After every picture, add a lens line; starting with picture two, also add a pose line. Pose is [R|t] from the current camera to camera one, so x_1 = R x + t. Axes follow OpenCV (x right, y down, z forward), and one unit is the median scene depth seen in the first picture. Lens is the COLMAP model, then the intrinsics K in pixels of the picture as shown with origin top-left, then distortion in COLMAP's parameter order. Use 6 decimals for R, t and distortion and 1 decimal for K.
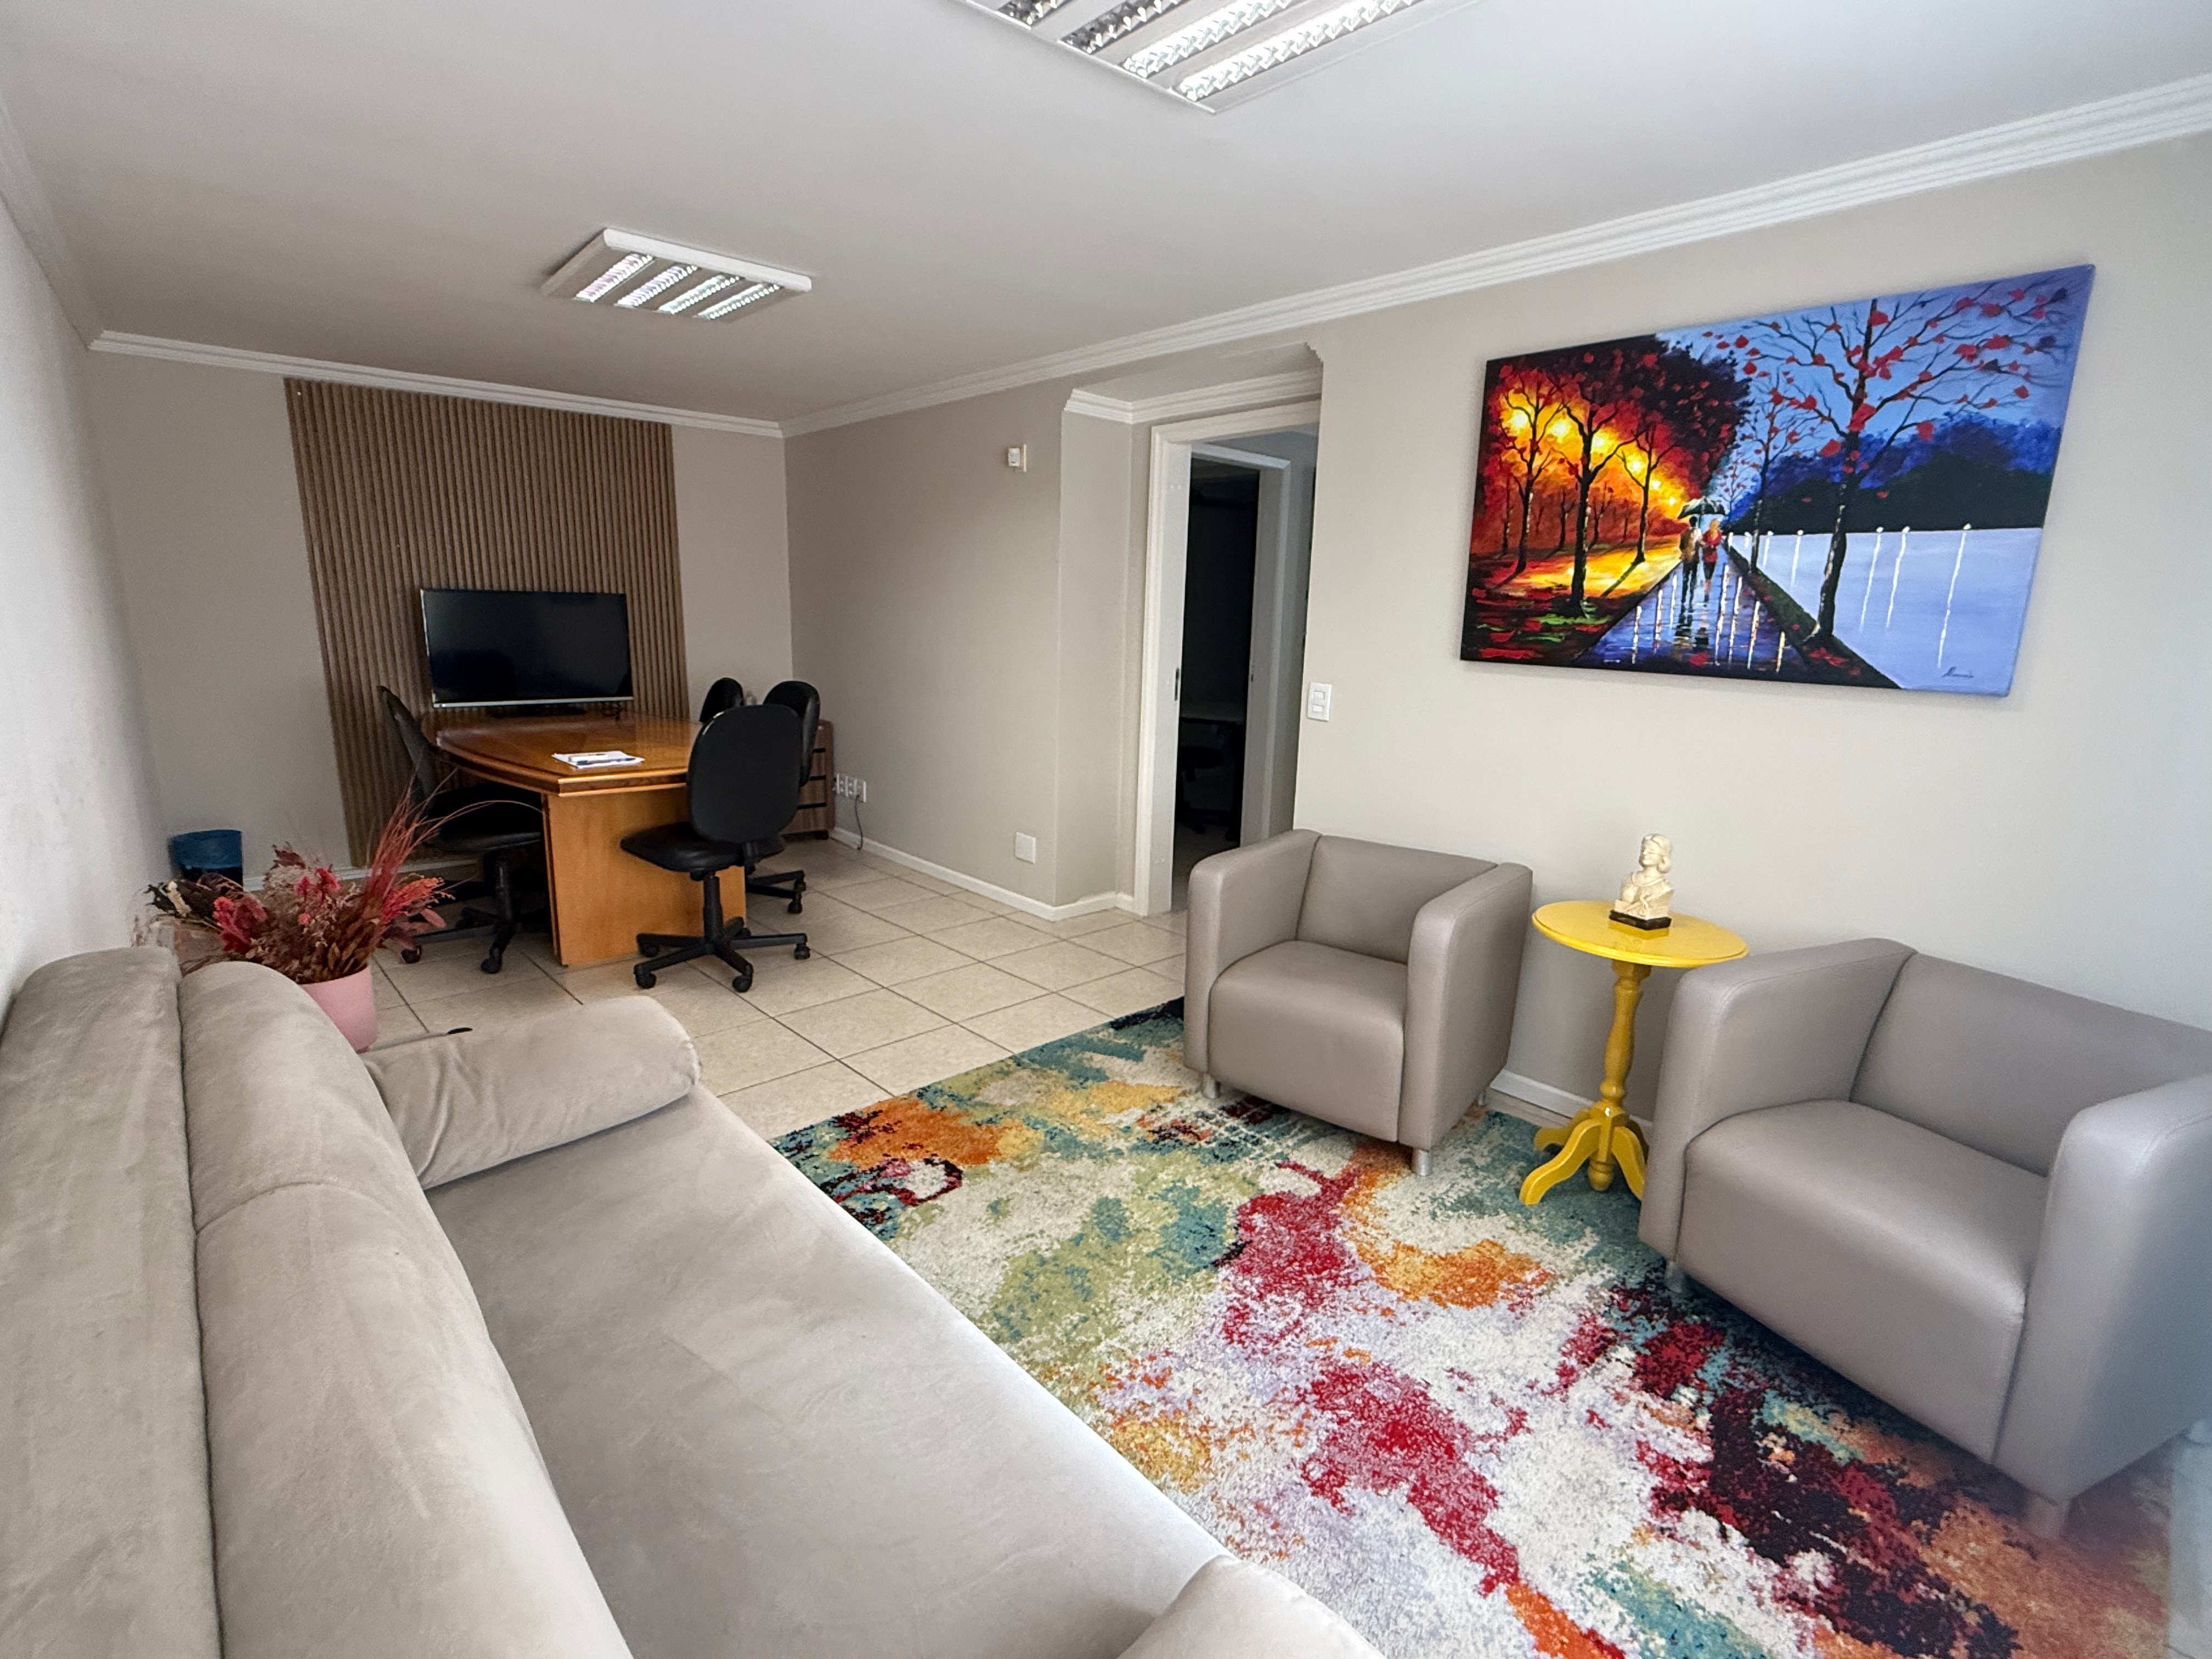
lens RADIAL K [[1046.7, 0, 1106.0], [0, 1046.7, 829.5], [0, 0, 1]] dist [-0.001734, -0.000765]
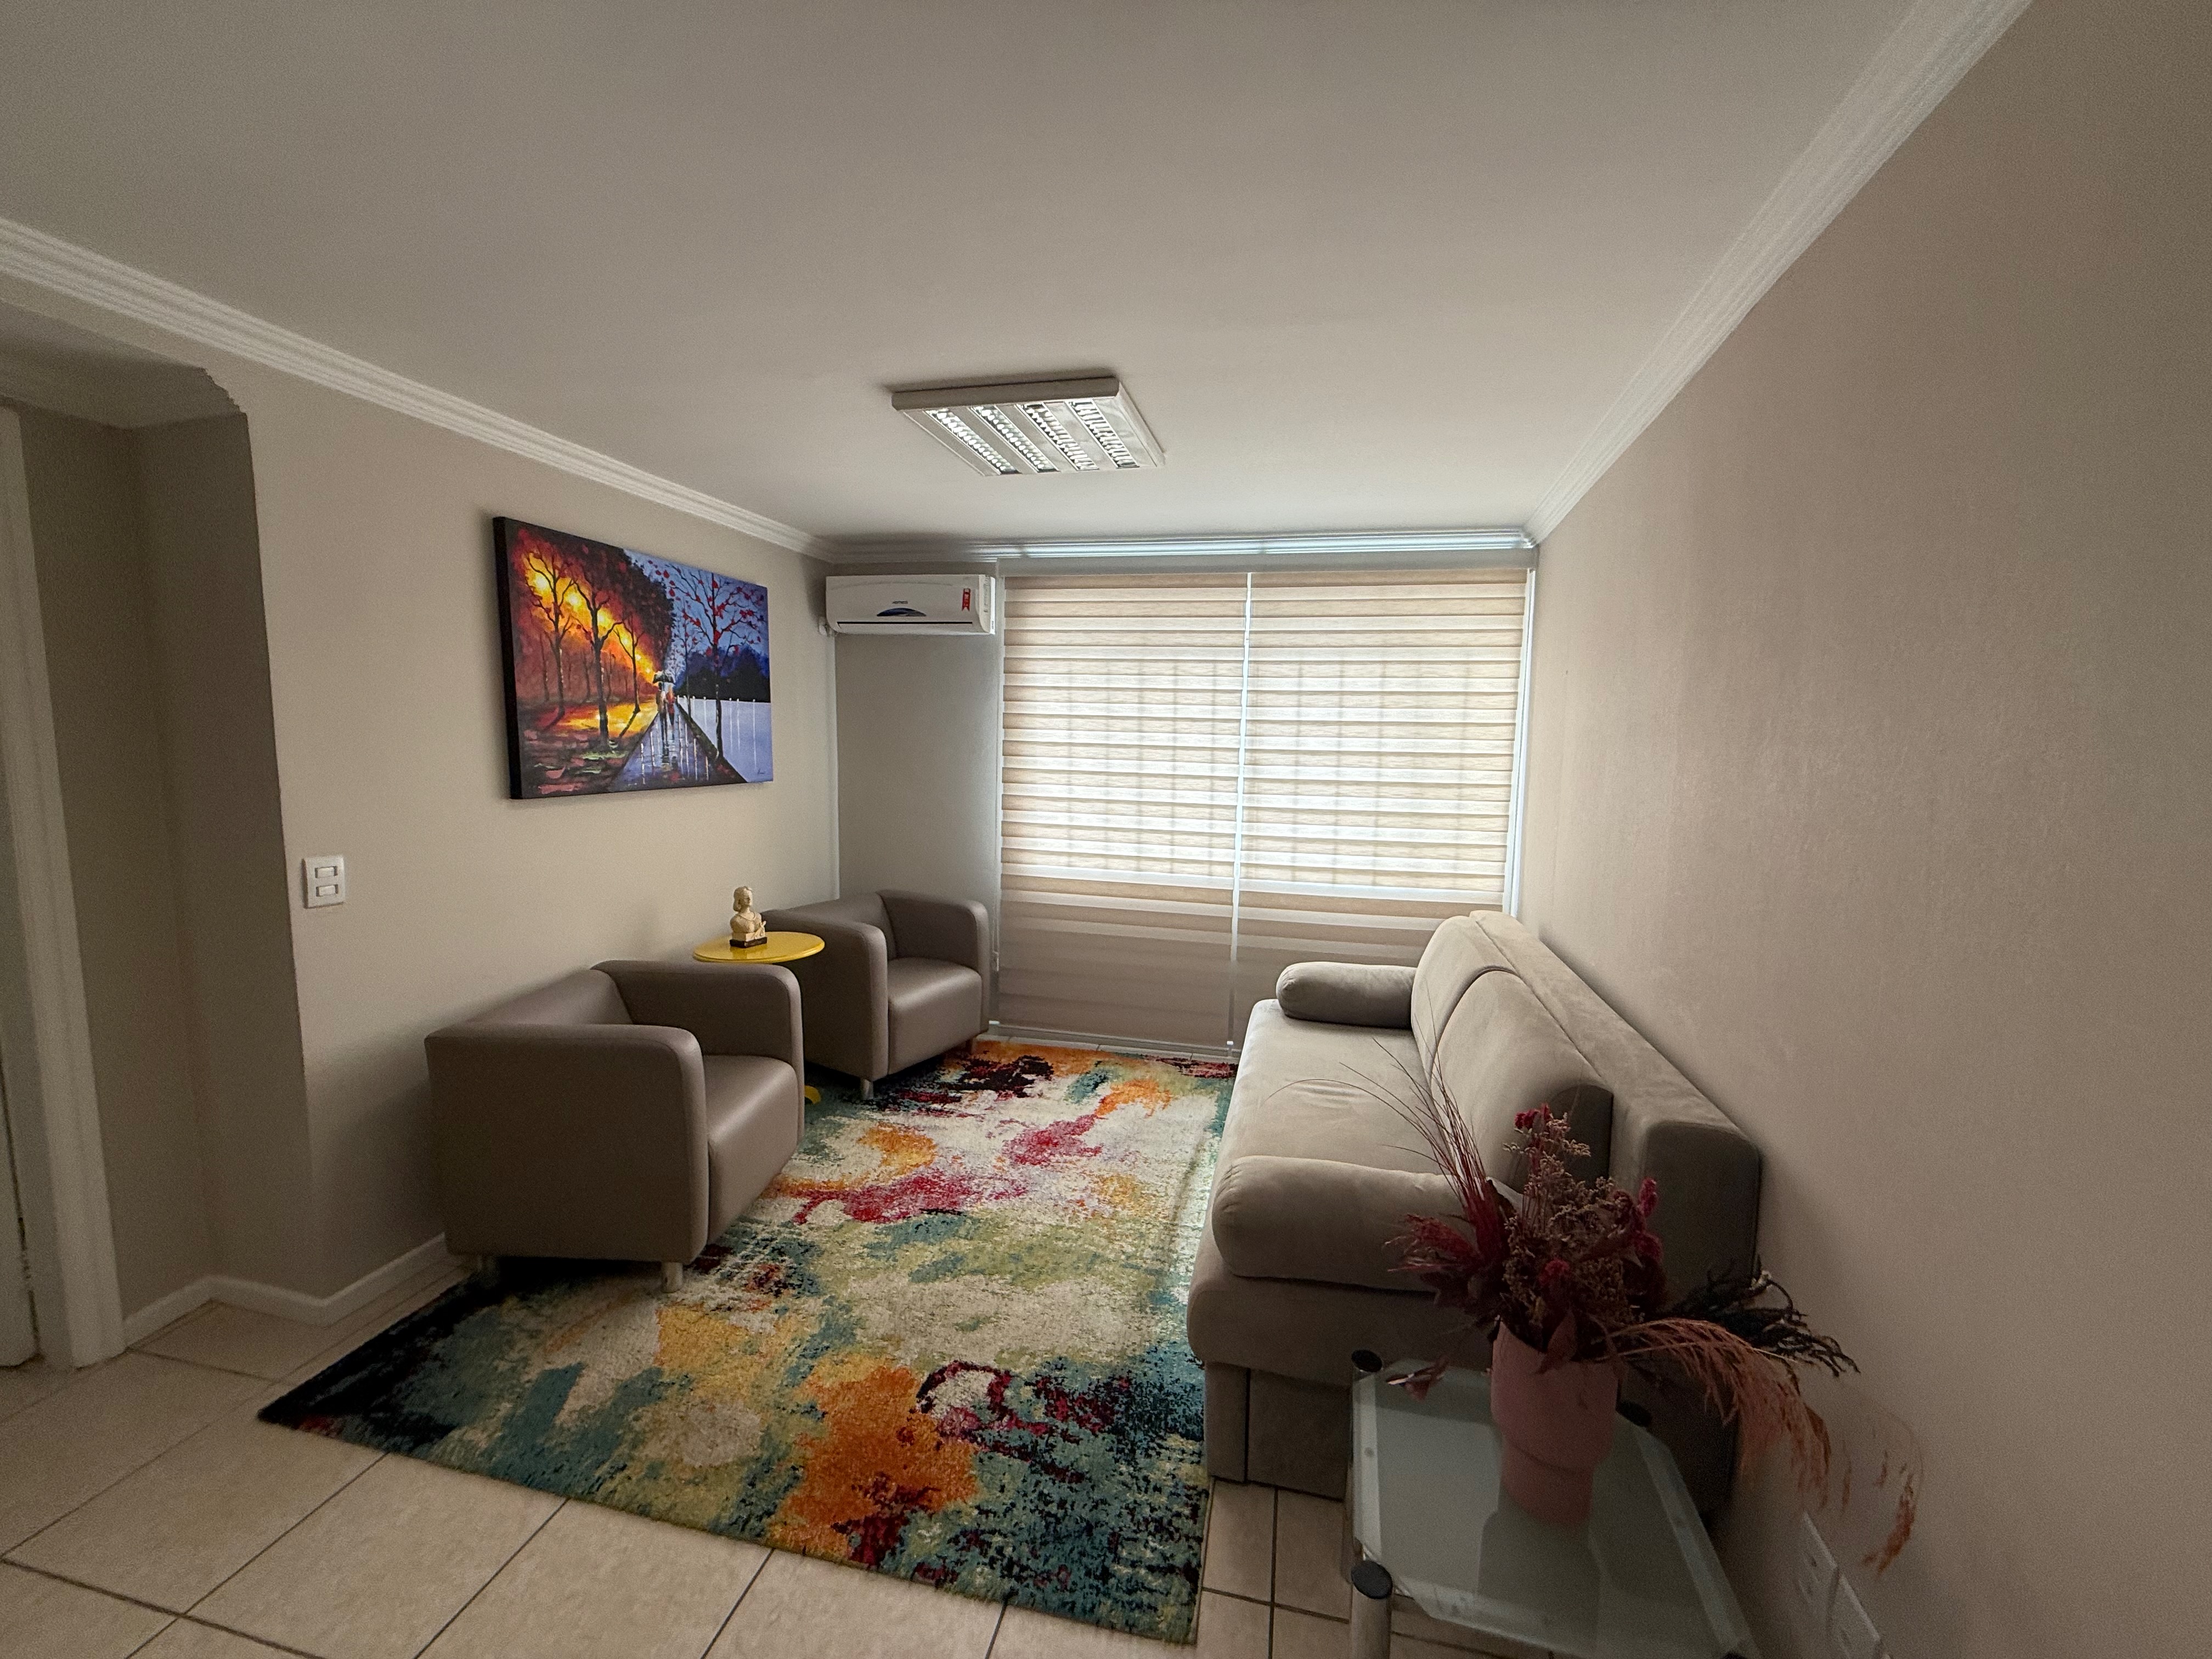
lens RADIAL K [[874.2, 0, 1106.0], [0, 874.2, 829.5], [0, 0, 1]] dist [-0.000452, 0.000055]
pose [[-0.560839, -0.120348, 0.819131, -0.846969], [0.150464, 0.958087, 0.243783, -0.316538], [-0.814137, 0.259973, -0.519225, 1.219366]]
